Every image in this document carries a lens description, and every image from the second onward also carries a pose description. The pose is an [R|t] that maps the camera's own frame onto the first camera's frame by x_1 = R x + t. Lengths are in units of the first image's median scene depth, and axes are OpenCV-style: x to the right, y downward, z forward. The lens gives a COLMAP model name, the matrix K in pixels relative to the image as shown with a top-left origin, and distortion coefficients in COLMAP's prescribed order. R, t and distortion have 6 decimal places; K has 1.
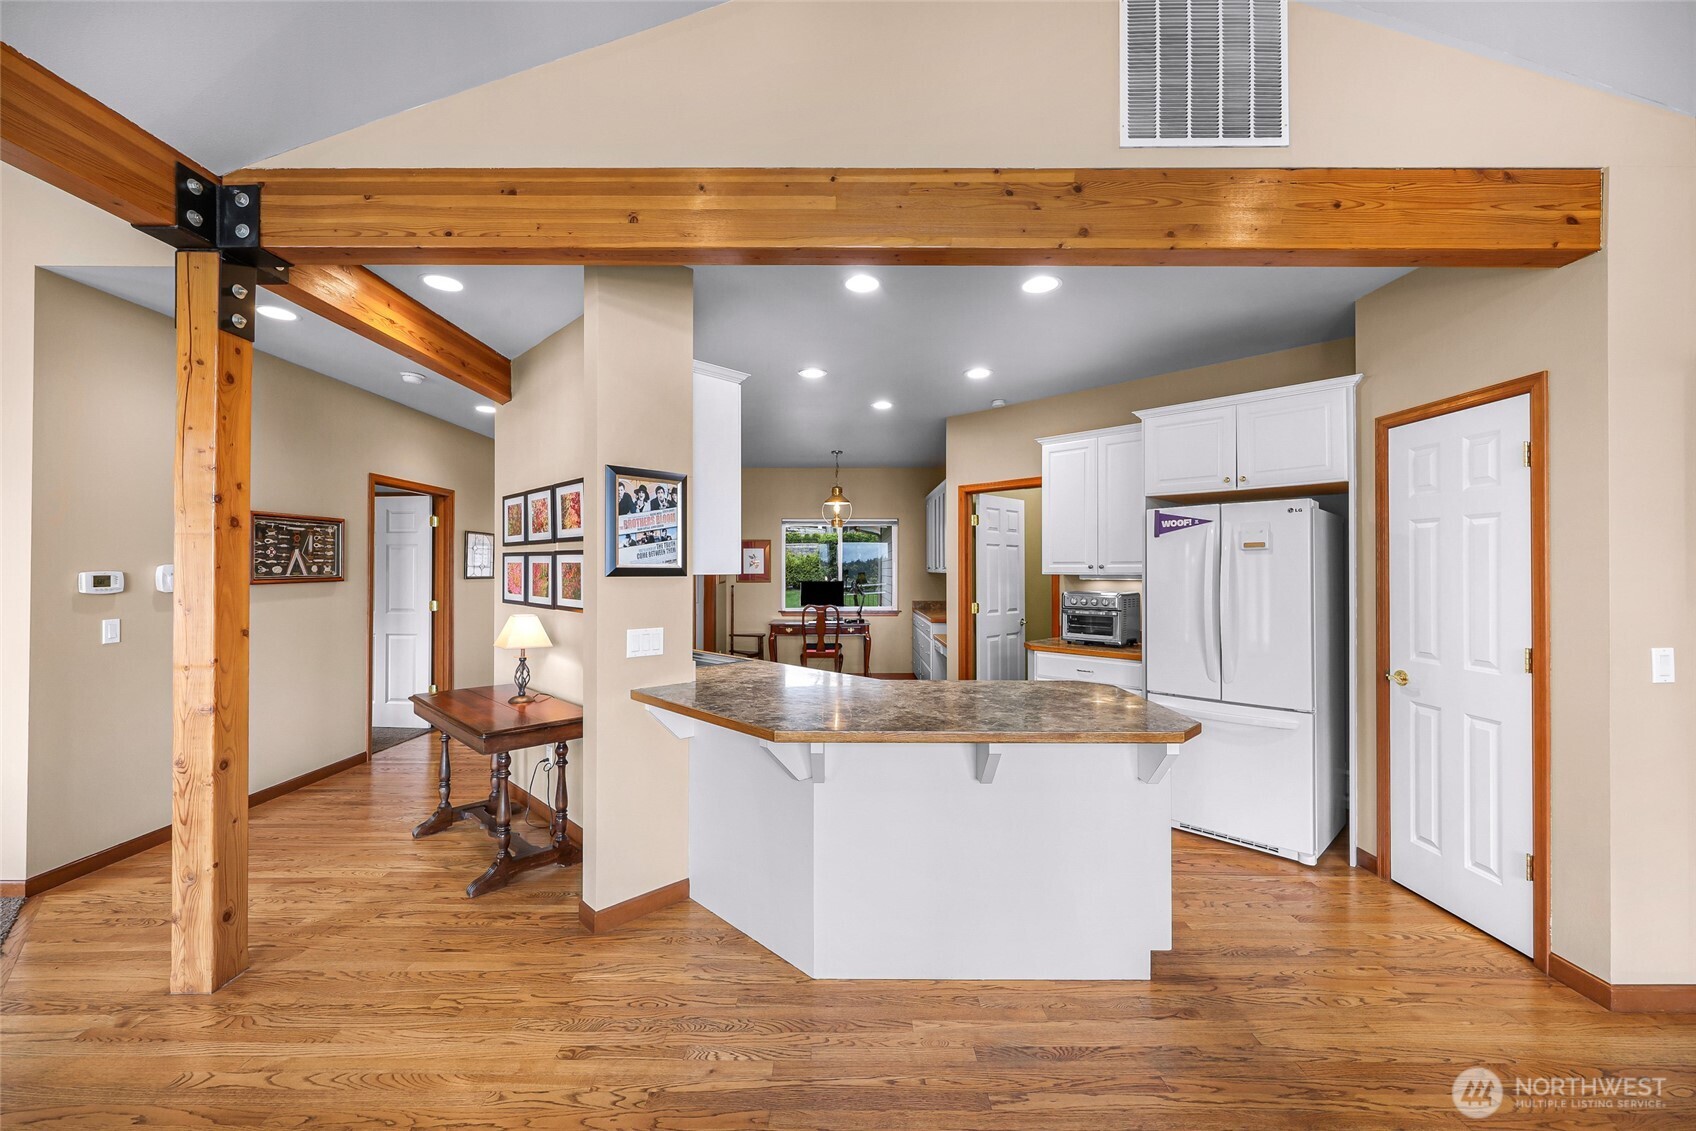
lens RADIAL K [[664.4, 0, 840.8], [0, 664.4, 563.8], [0, 0, 1]] dist [-0.006323, -0.000143]
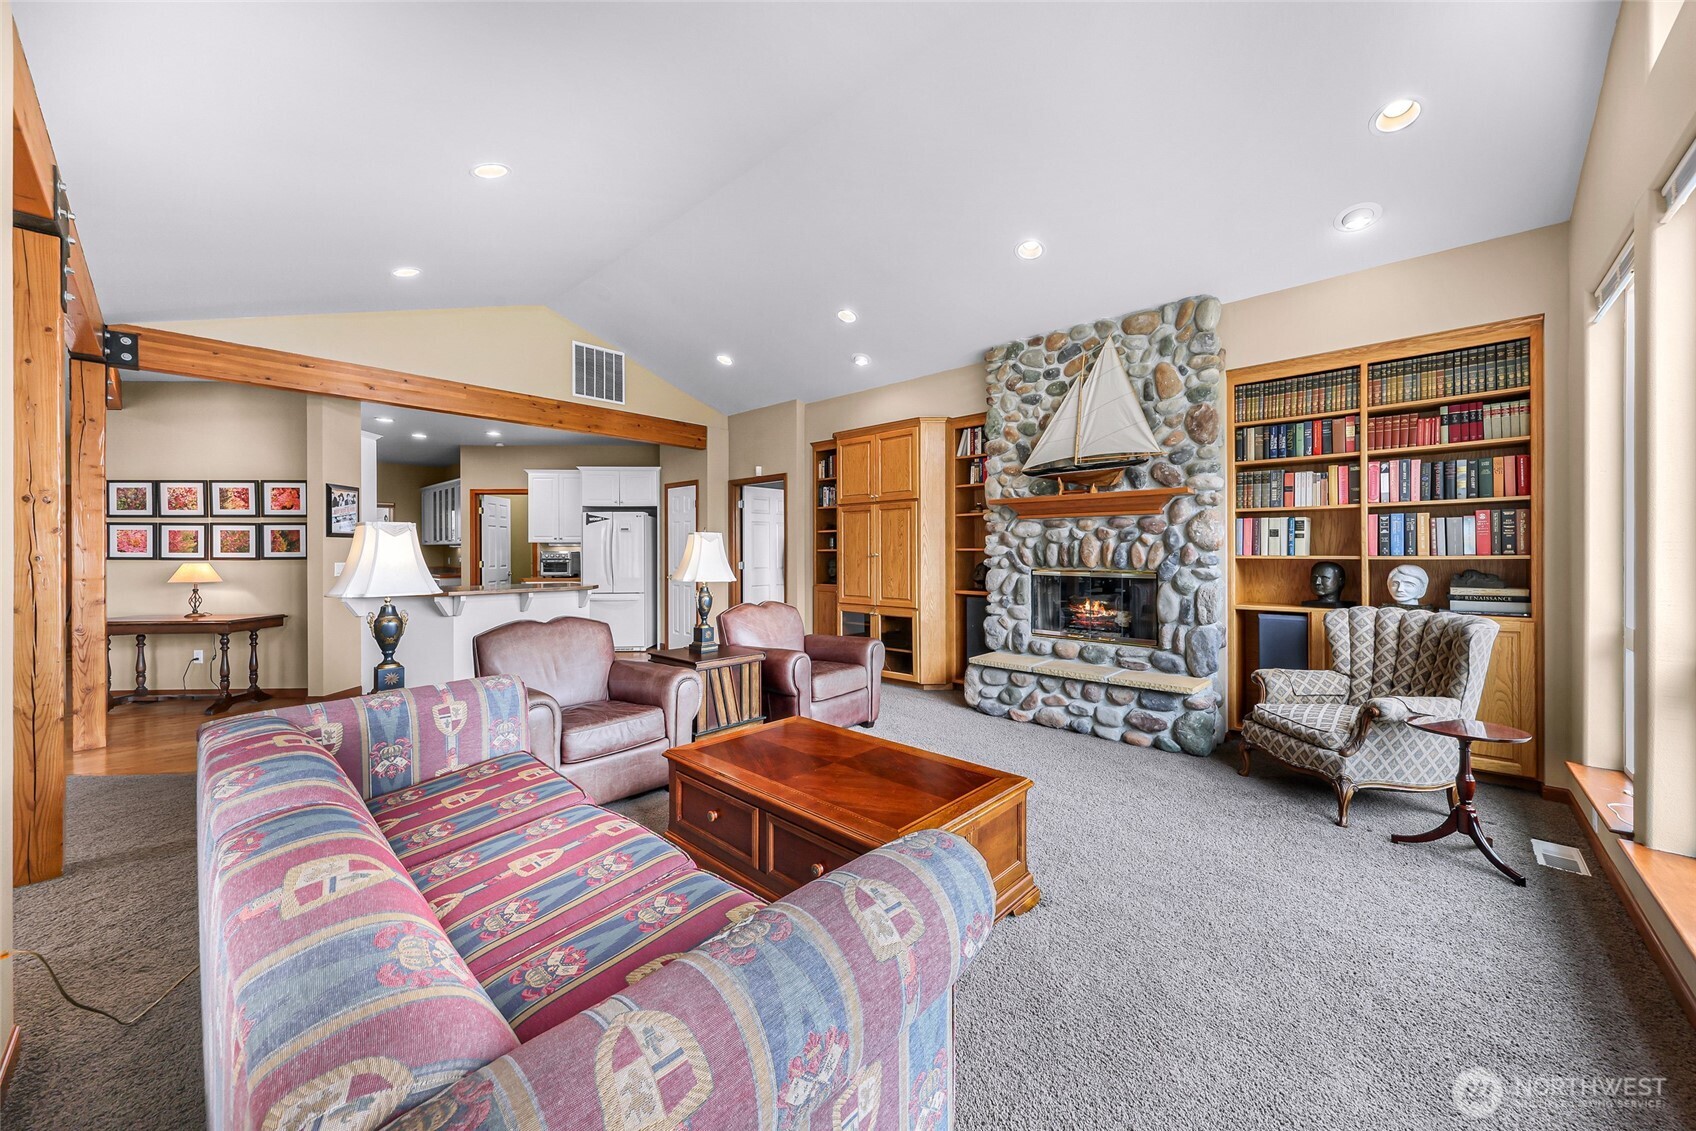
lens RADIAL K [[644.1, 0, 839.5], [0, 644.1, 554.5], [0, 0, 1]] dist [0.013552, -0.000243]
pose [[0.694603, -0.006050, 0.719368, -0.585548], [-0.002597, 0.999937, 0.010917, 0.040738], [-0.719389, -0.009451, 0.694543, -1.319770]]
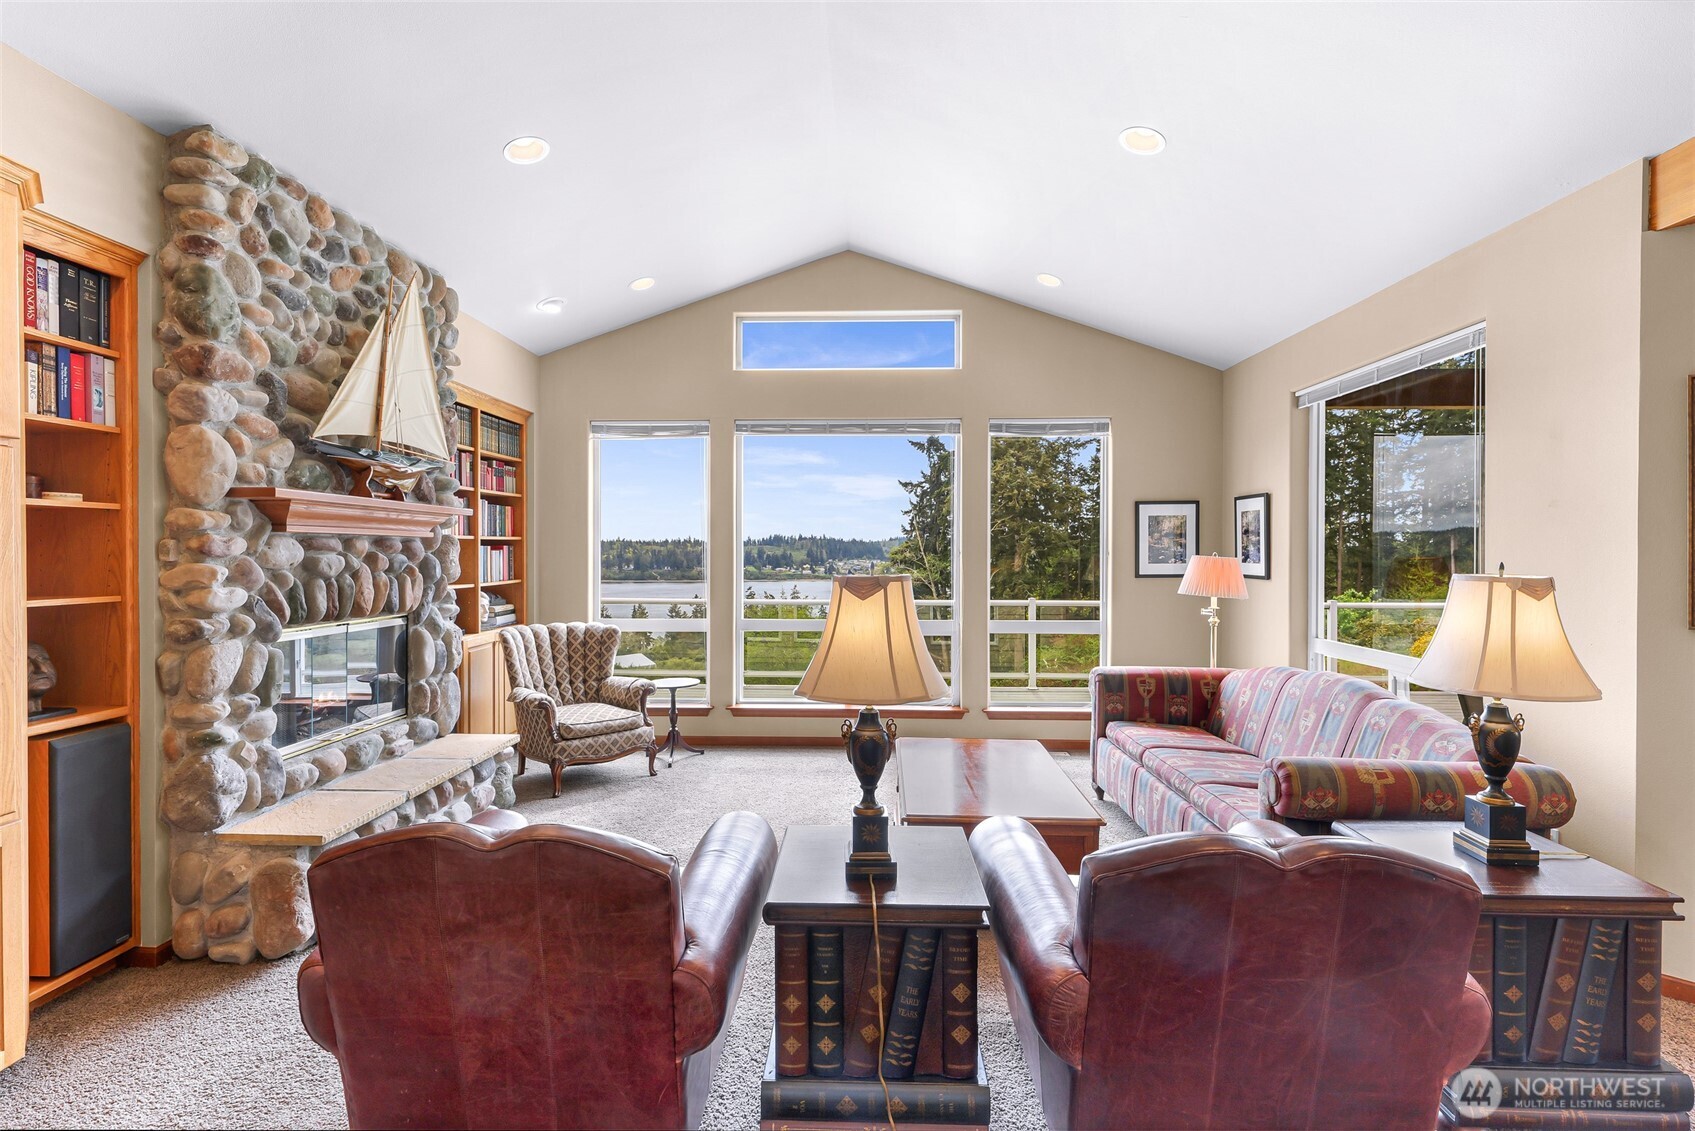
lens RADIAL K [[807.7, 0, 846.3], [0, 807.7, 556.8], [0, 0, 1]] dist [0.003584, 0.000278]
pose [[-0.999396, -0.007023, 0.034025, 0.130786], [-0.007122, 0.999971, -0.002797, -0.000264], [-0.034004, -0.003038, -0.999417, 0.383128]]
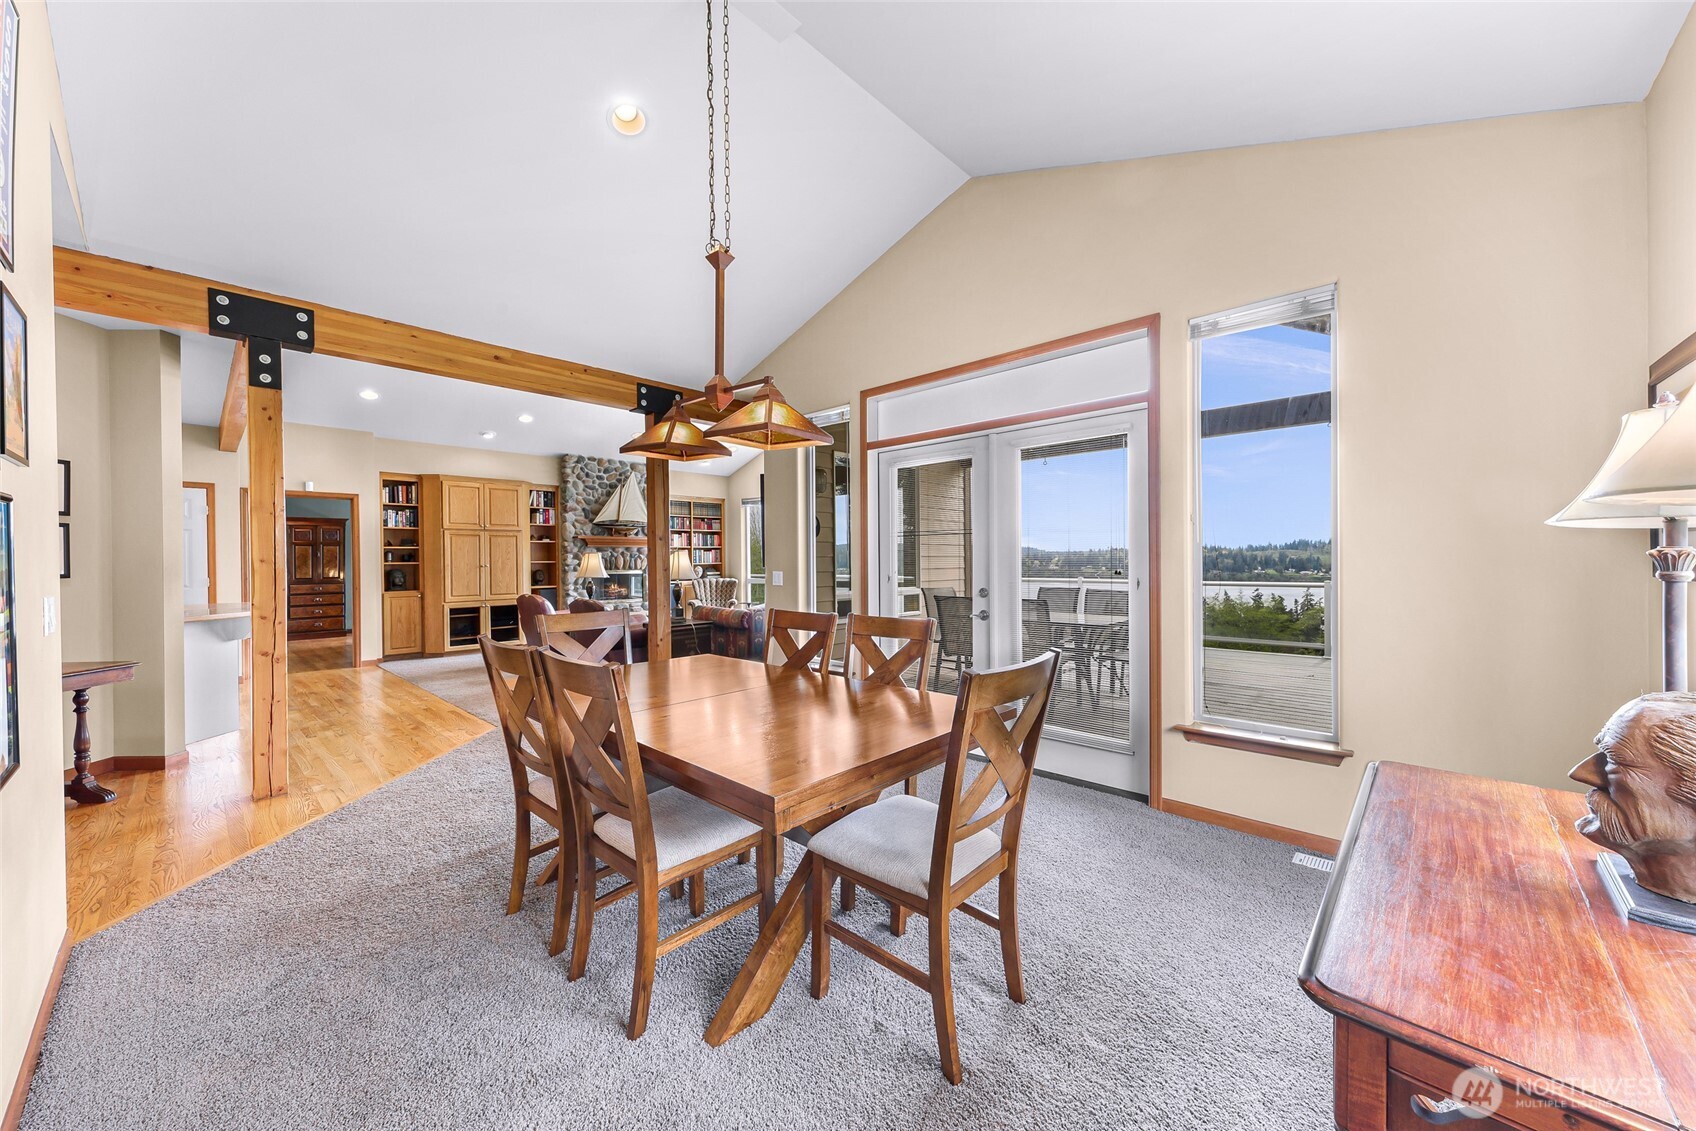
lens RADIAL K [[644.1, 0, 833.8], [0, 644.1, 566.3], [0, 0, 1]] dist [0.013552, -0.000243]
pose [[-0.704794, -0.003147, 0.709405, -2.201209], [0.000332, 0.999989, 0.004766, 0.053033], [-0.709412, 0.003595, -0.704785, 0.792377]]
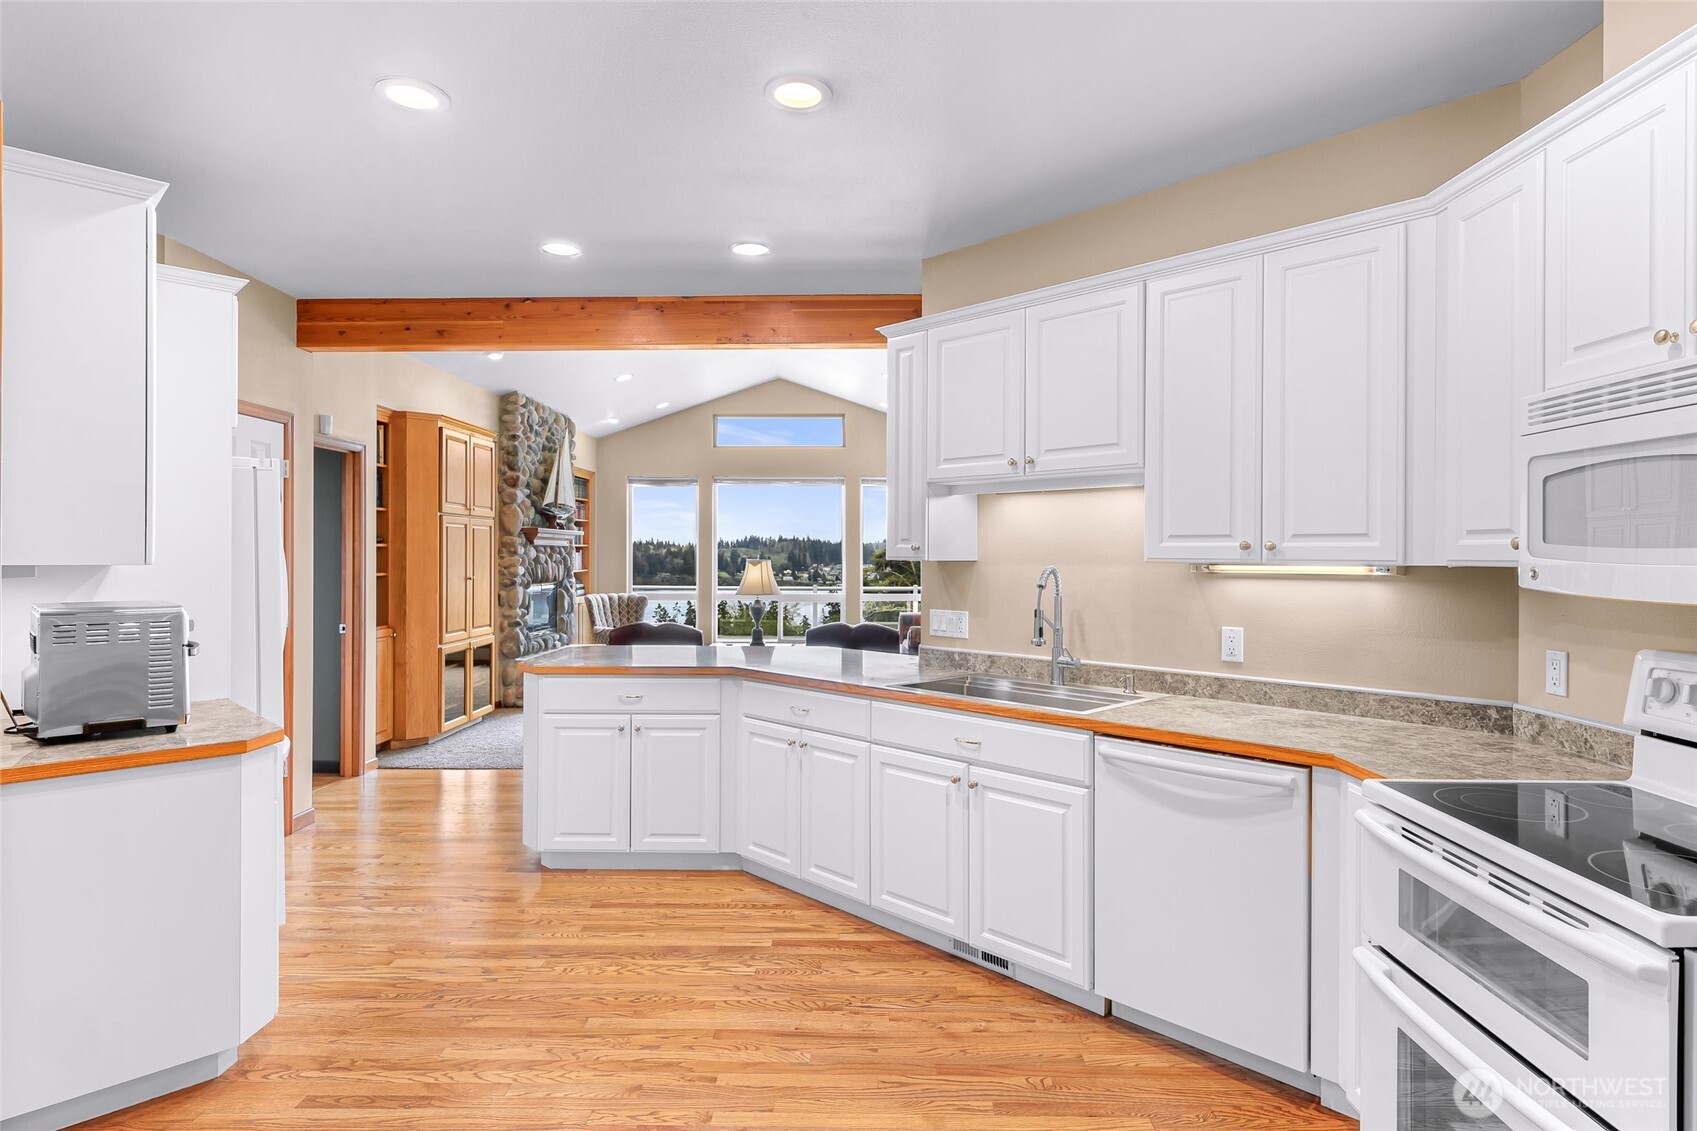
lens RADIAL K [[947.7, 0, 852.8], [0, 947.7, 555.8], [0, 0, 1]] dist [-0.000558, -0.000087]
pose [[-0.999828, -0.008164, 0.016661, -0.158510], [-0.008312, 0.999927, -0.008800, 0.022038], [-0.016588, -0.008937, -0.999822, 2.224133]]
